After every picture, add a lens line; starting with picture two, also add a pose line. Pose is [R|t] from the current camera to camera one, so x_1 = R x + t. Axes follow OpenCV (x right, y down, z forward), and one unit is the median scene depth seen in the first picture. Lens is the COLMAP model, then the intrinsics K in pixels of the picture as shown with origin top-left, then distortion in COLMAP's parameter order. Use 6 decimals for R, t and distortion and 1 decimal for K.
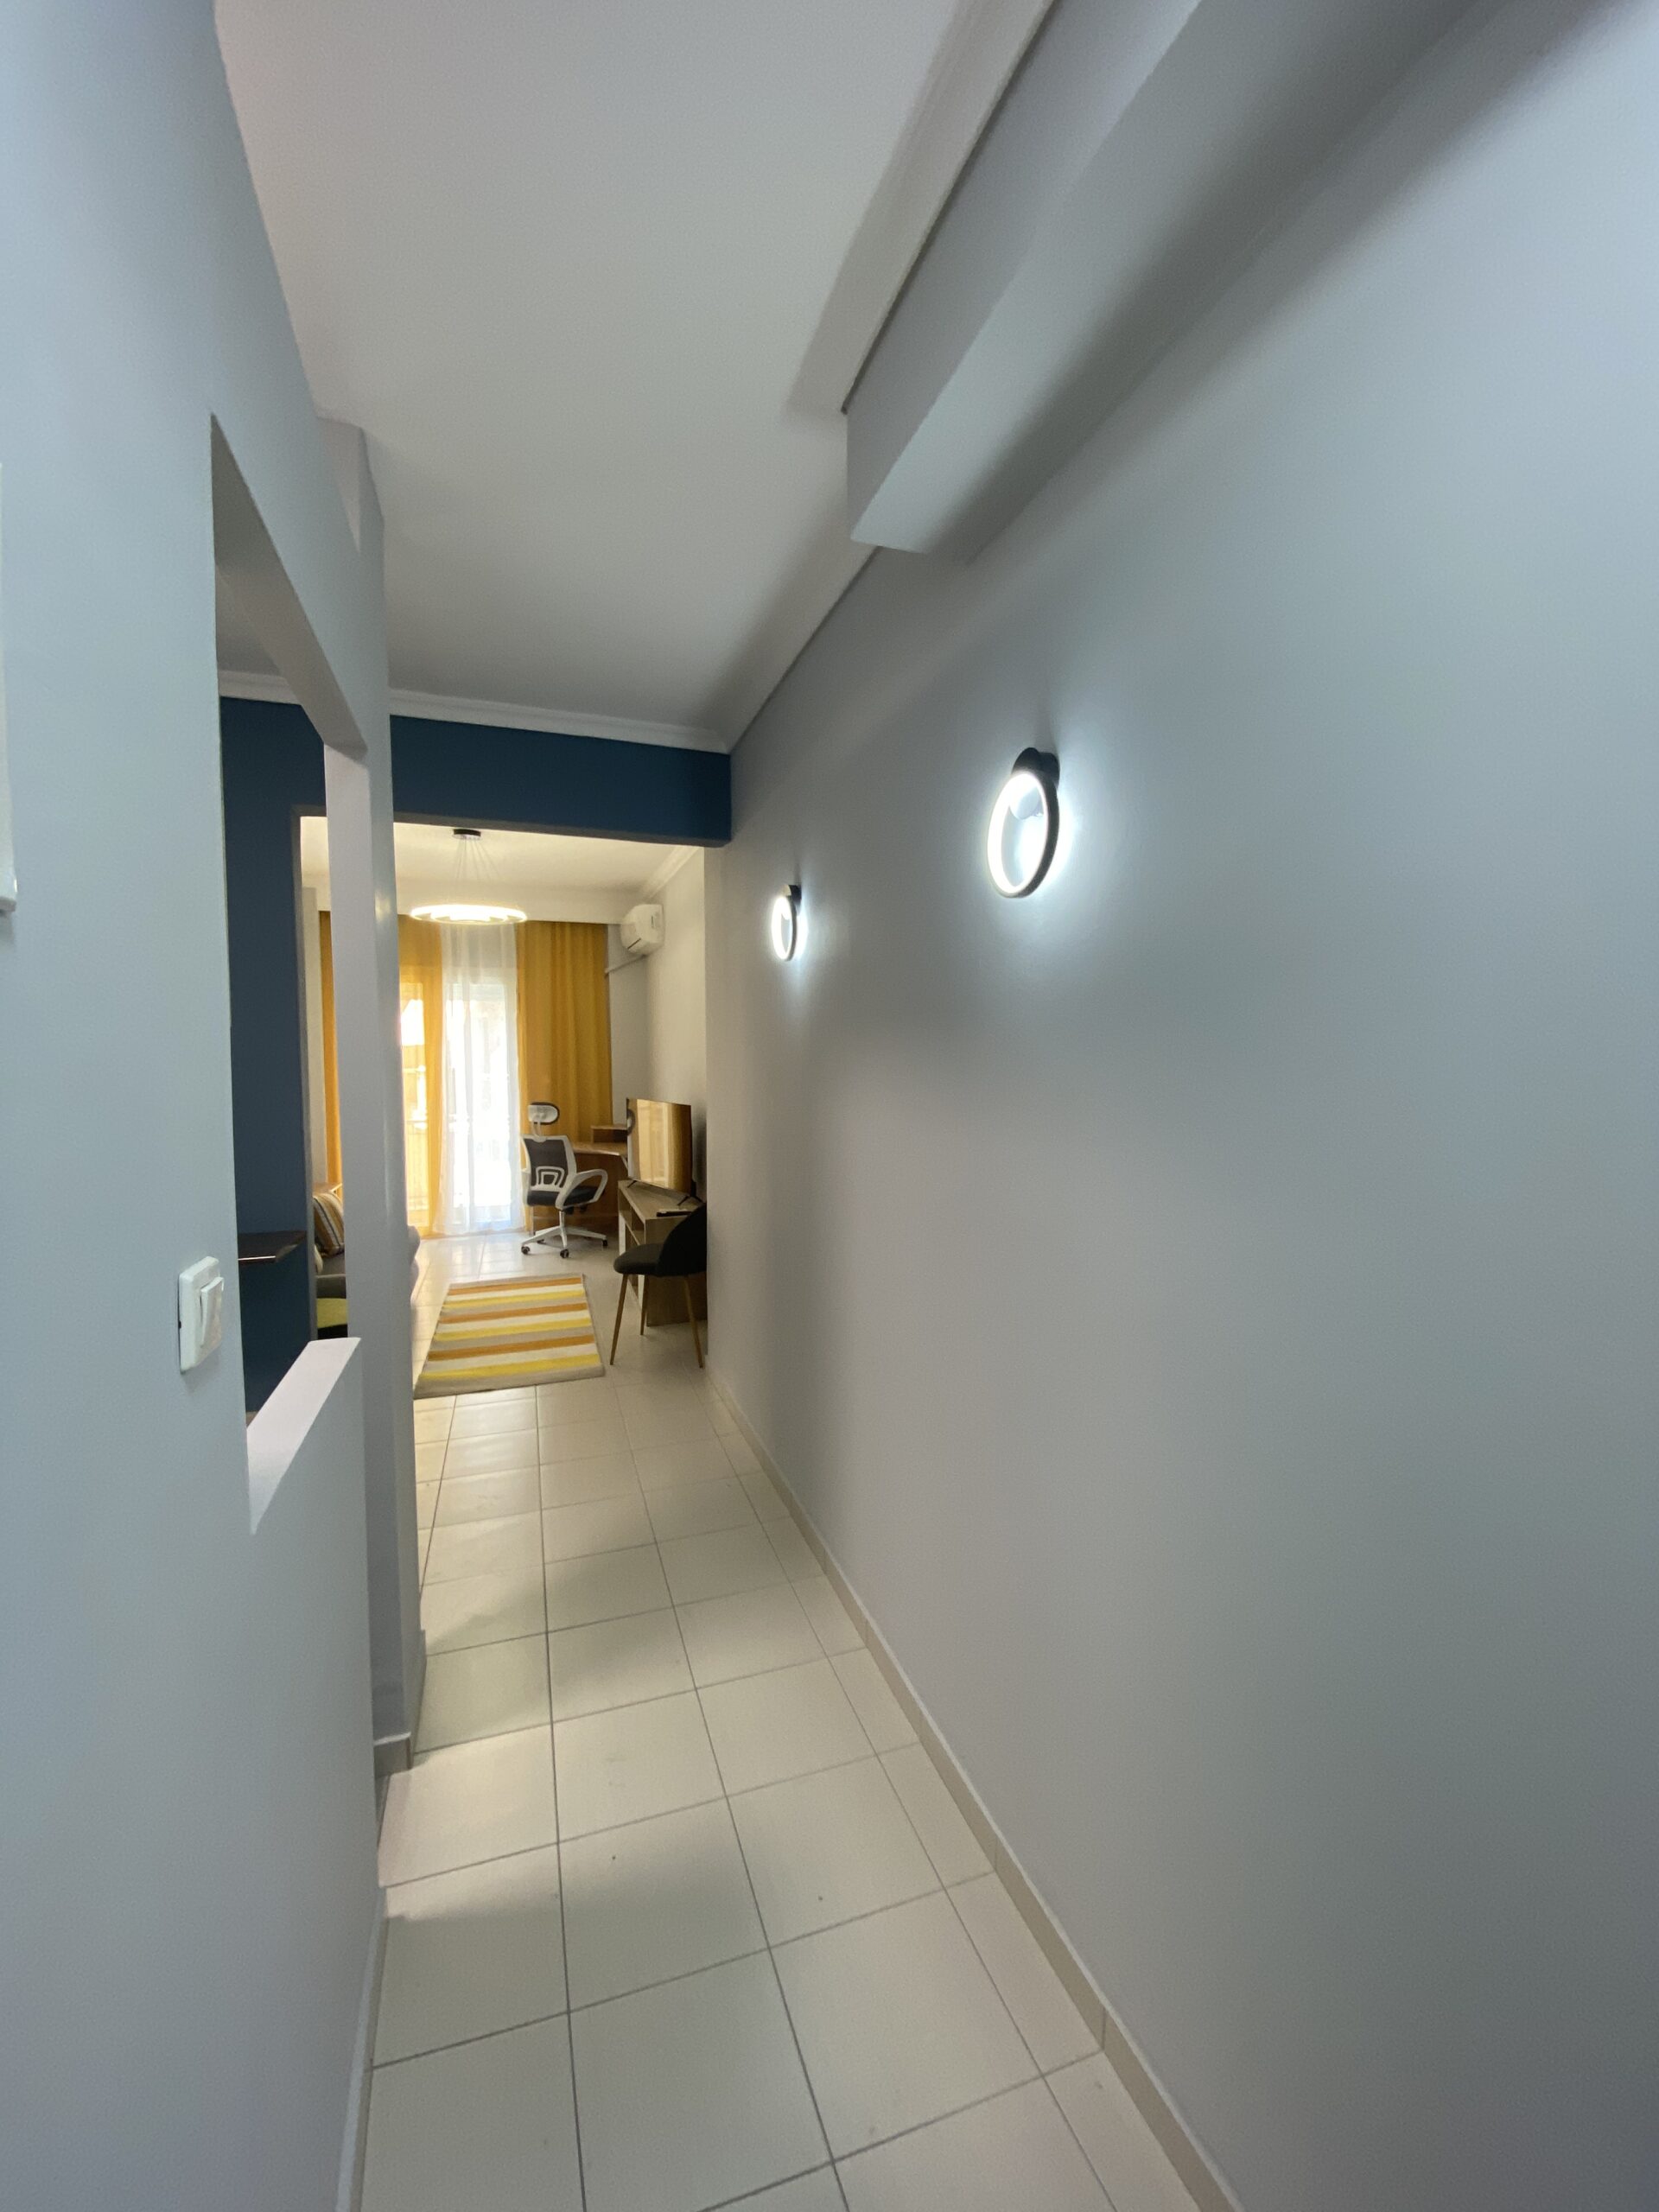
lens RADIAL K [[916.6, 0, 879.5], [0, 916.6, 1093.7], [0, 0, 1]] dist [0.032688, -0.029163]
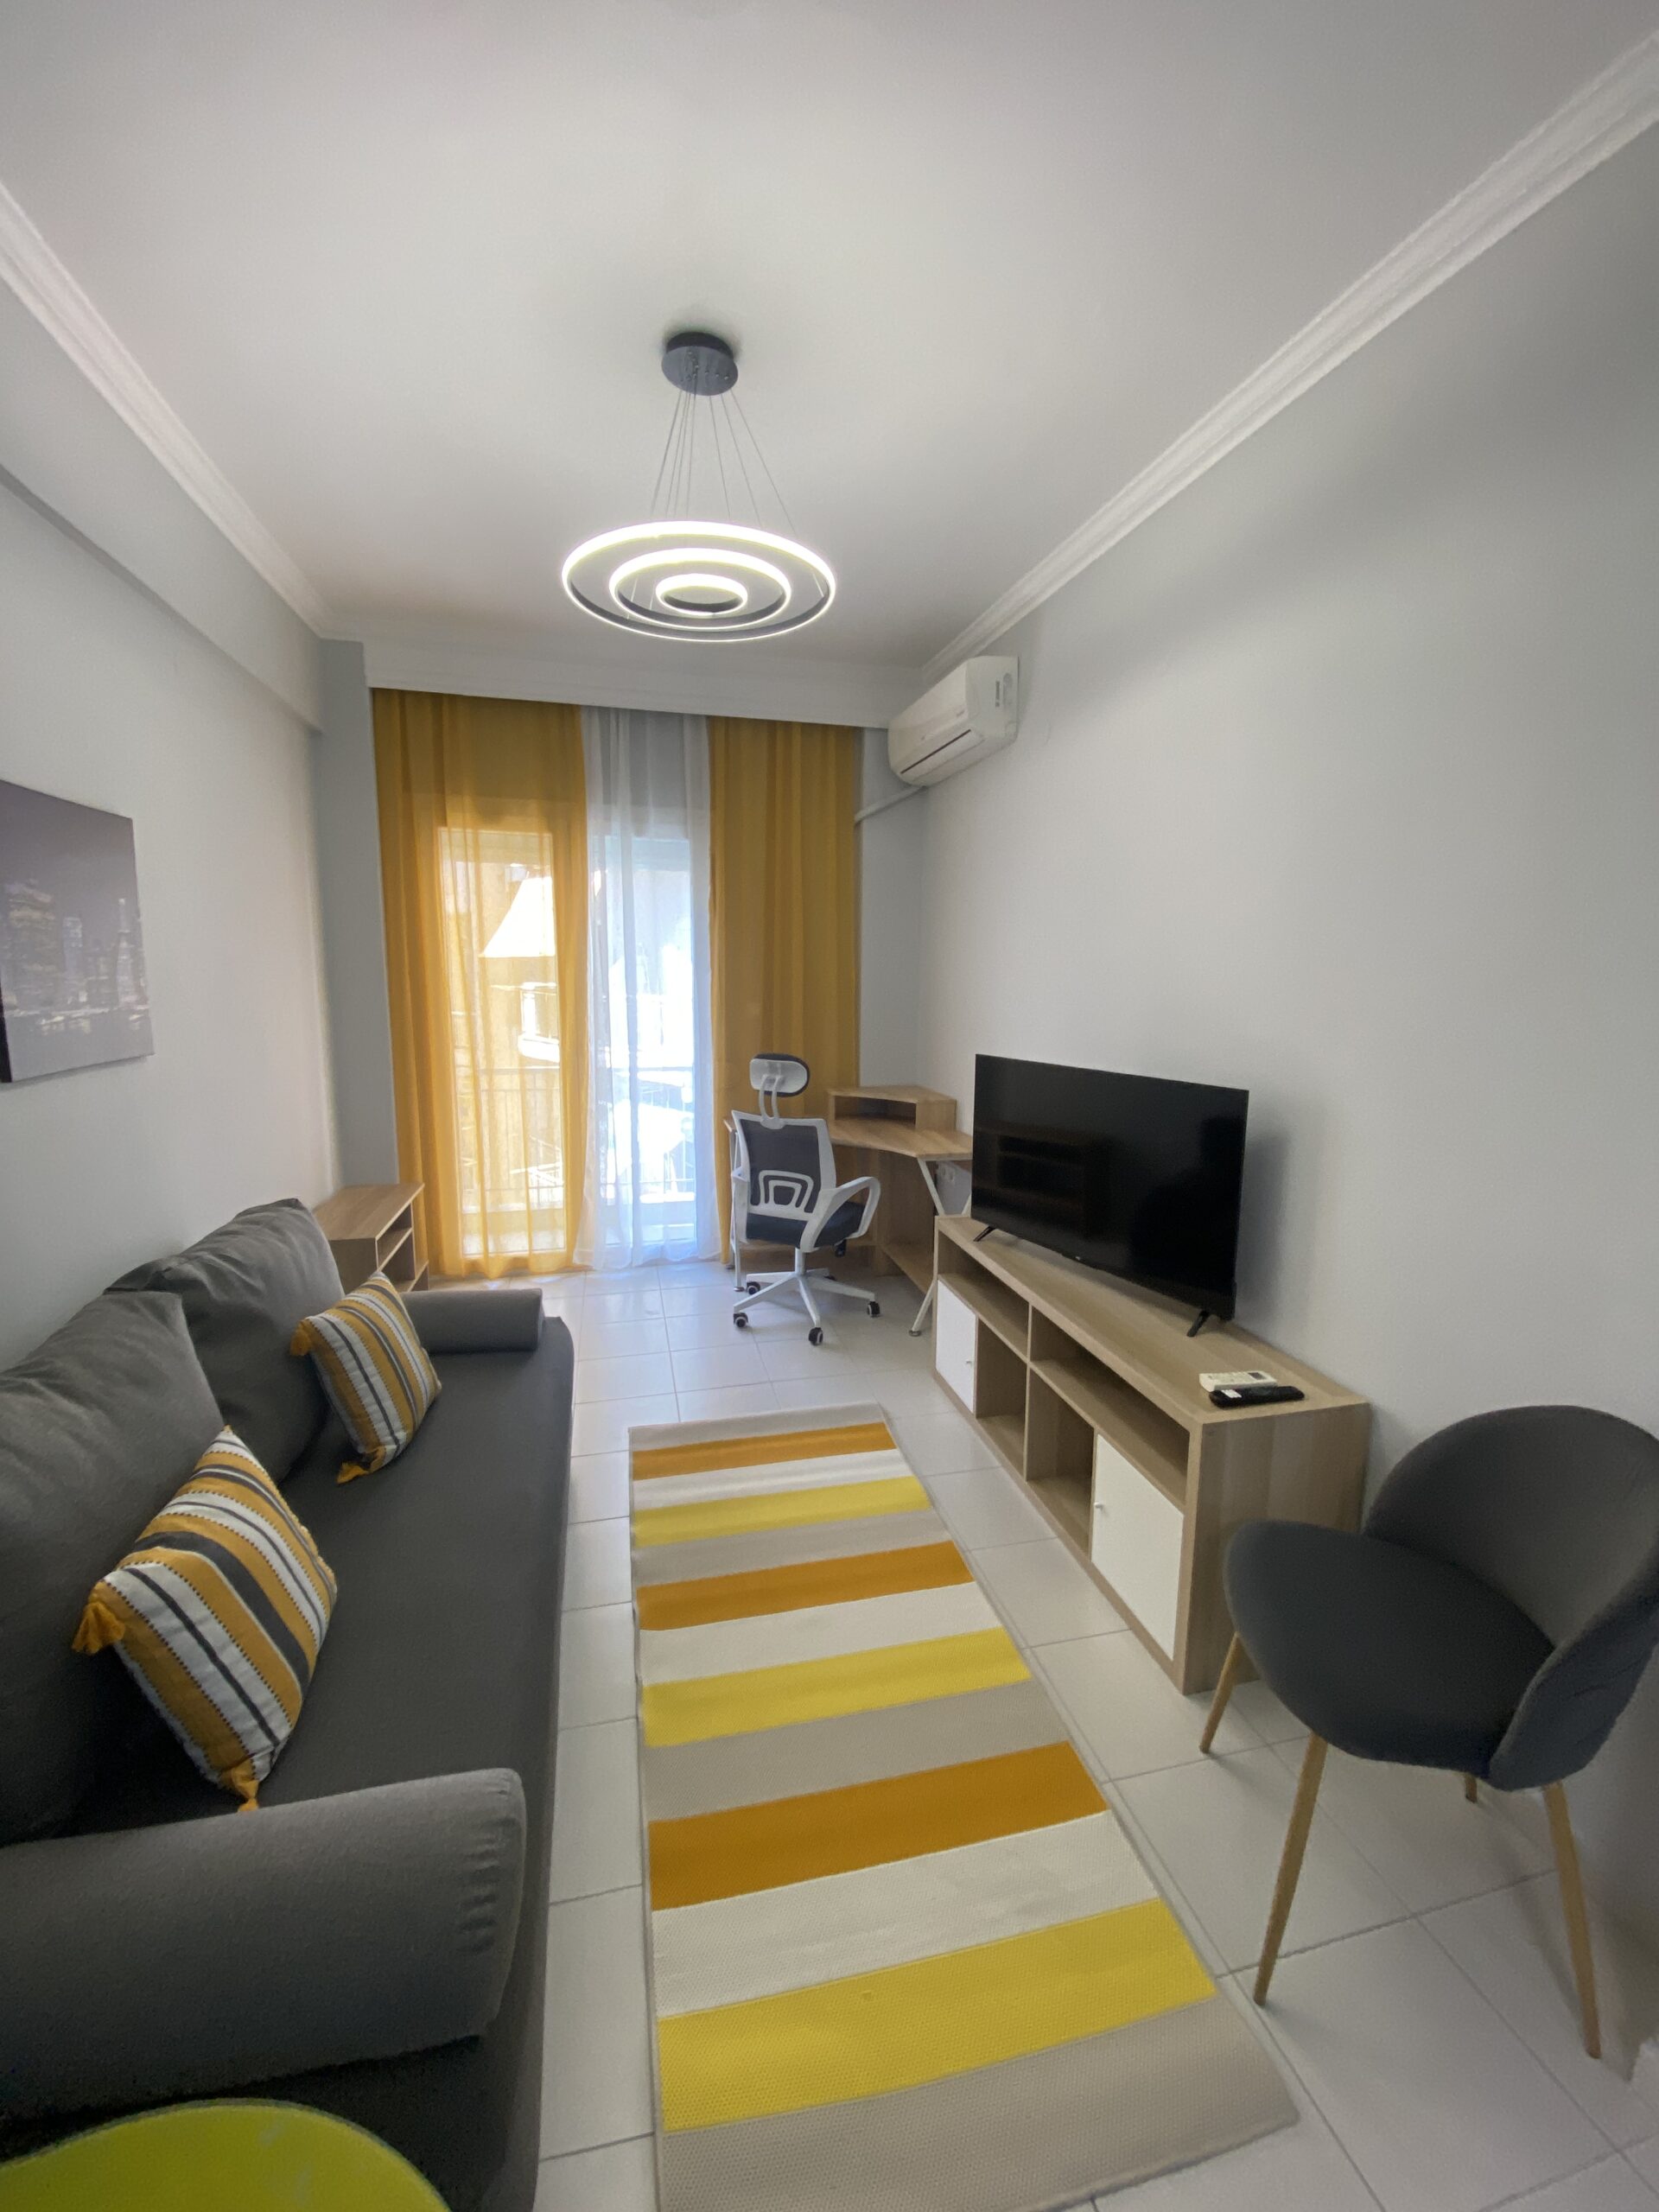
lens RADIAL K [[893.3, 0, 829.2], [0, 893.3, 1094.6], [0, 0, 1]] dist [0.031404, -0.026558]
pose [[0.992333, 0.025436, -0.120946, -0.266207], [-0.014754, 0.995975, 0.088405, -0.012209], [0.122708, -0.085943, 0.988715, 0.481810]]
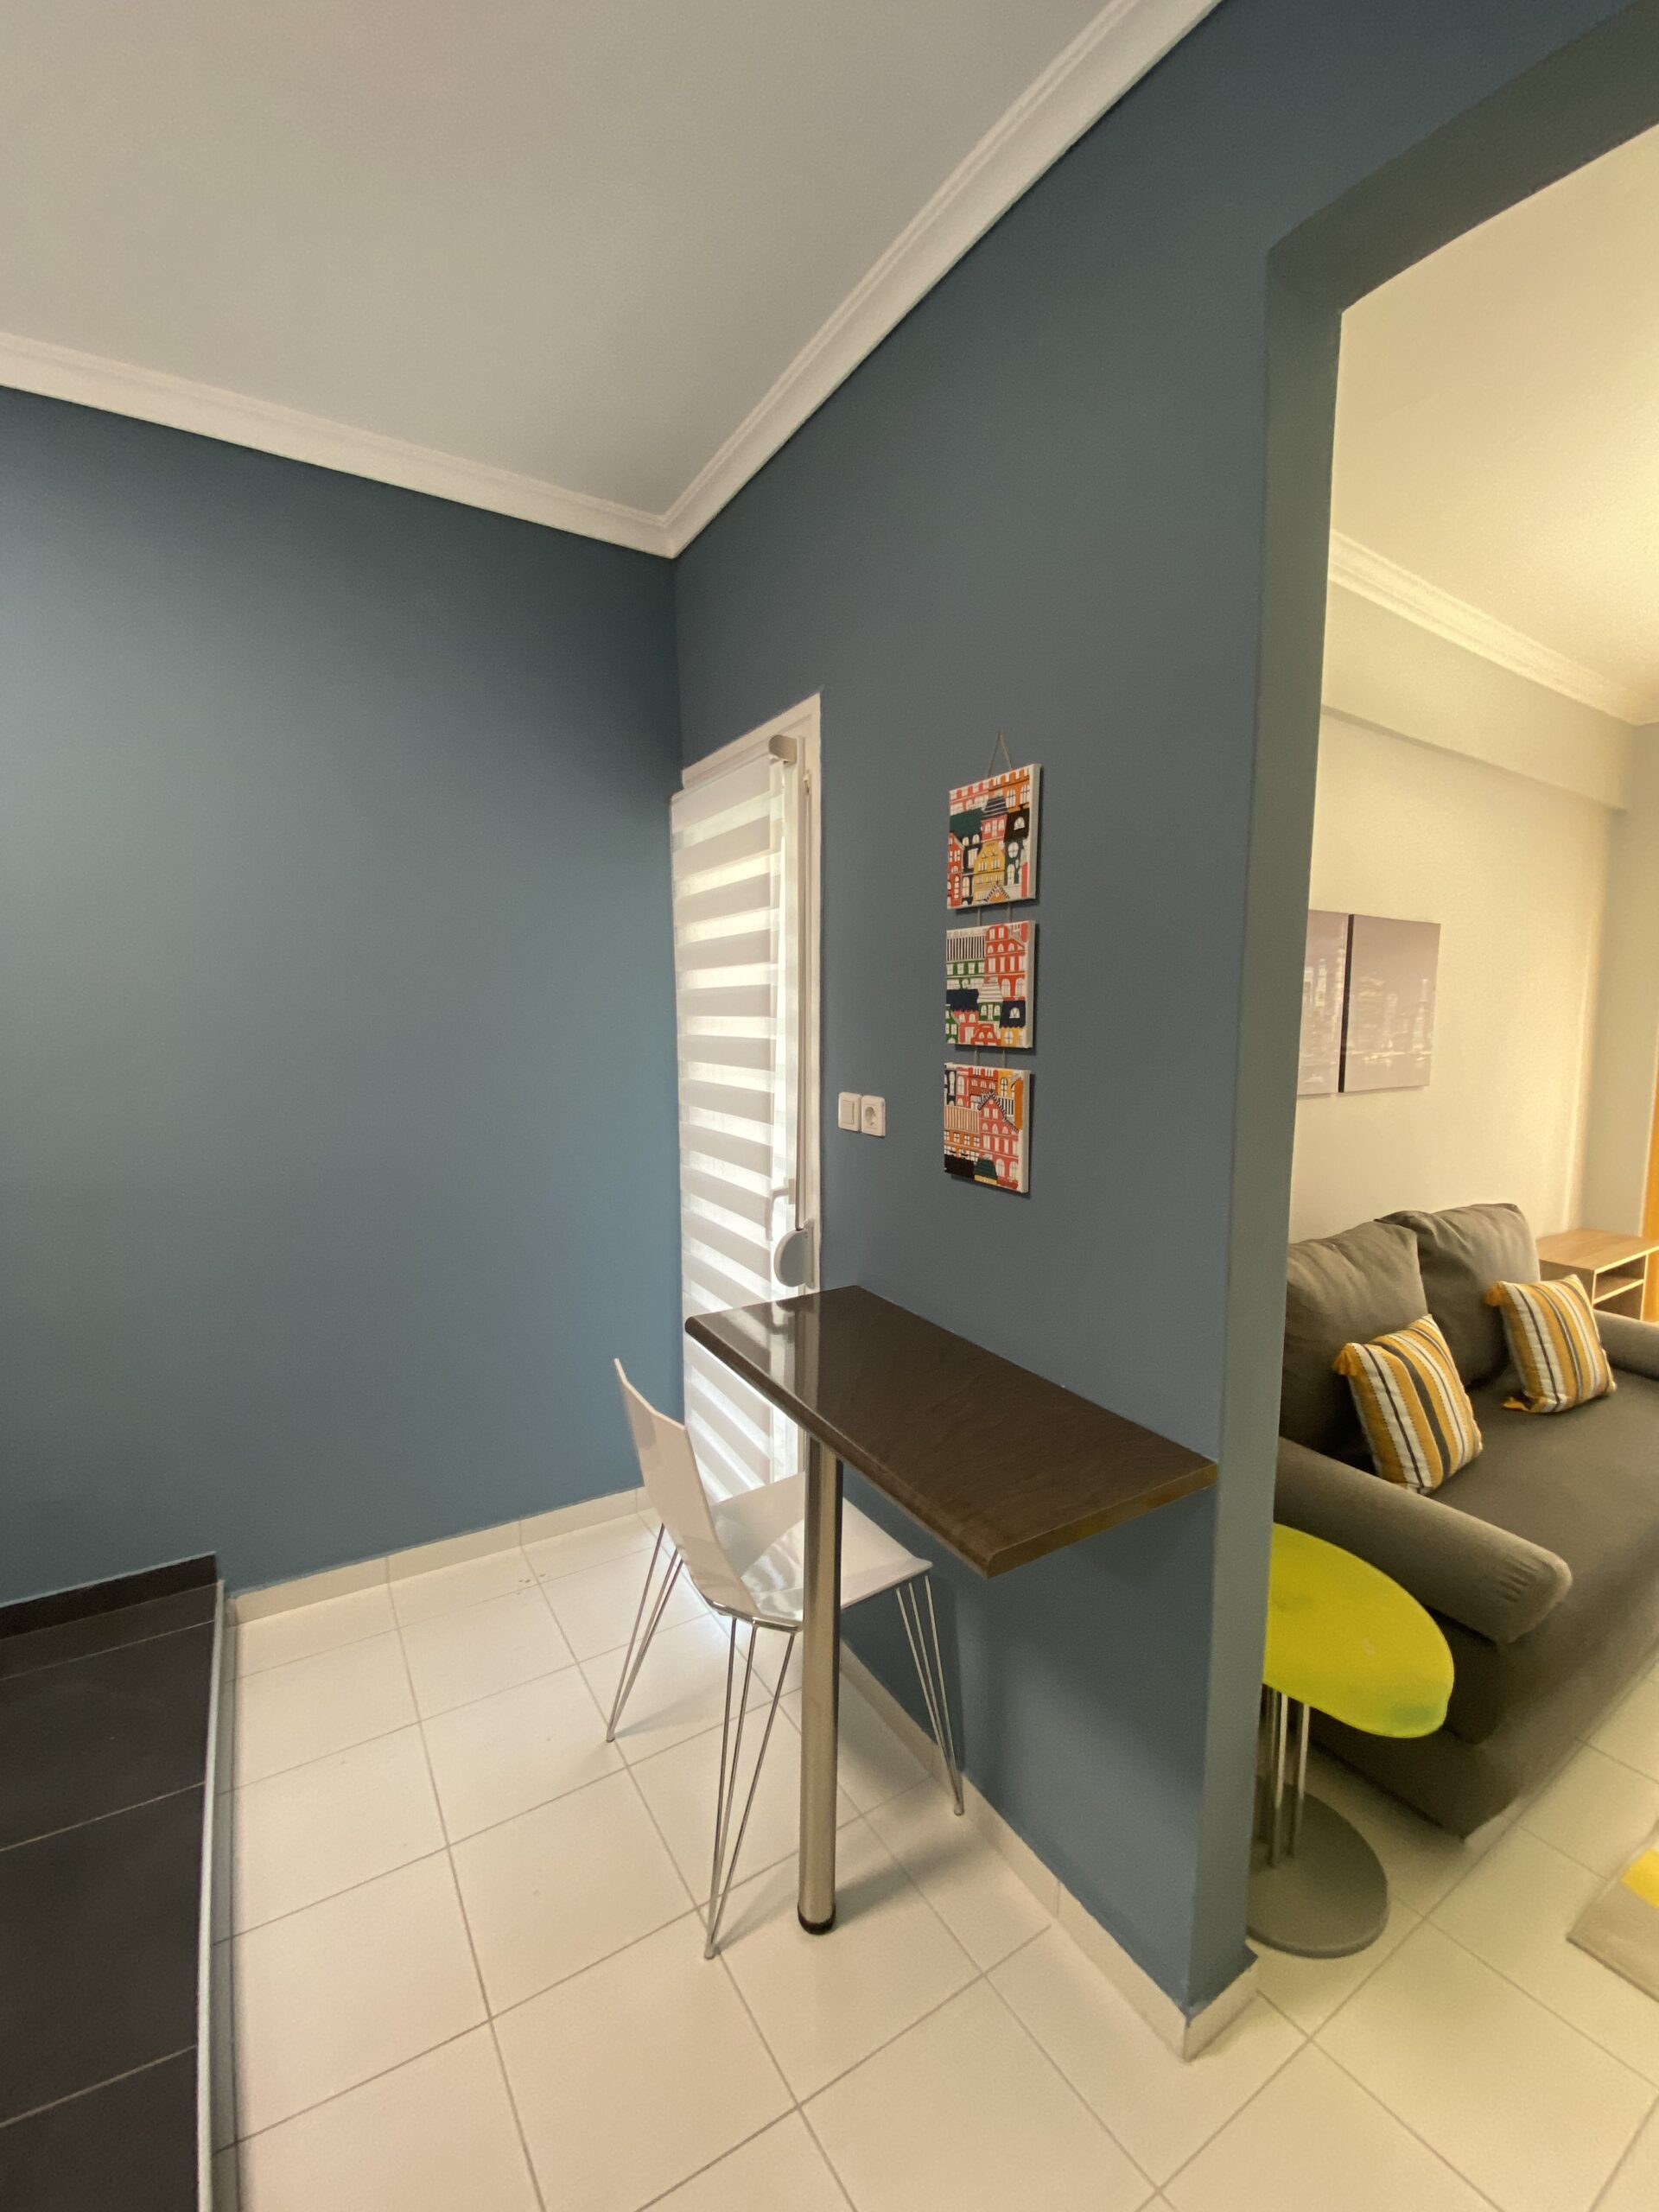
lens RADIAL K [[888.3, 0, 798.7], [0, 888.3, 1102.0], [0, 0, 1]] dist [-0.001182, -0.011963]
pose [[0.173181, 0.098662, -0.979936, -0.157568], [-0.053800, 0.994432, 0.090614, -0.009852], [0.983419, 0.037028, 0.177525, 0.376033]]
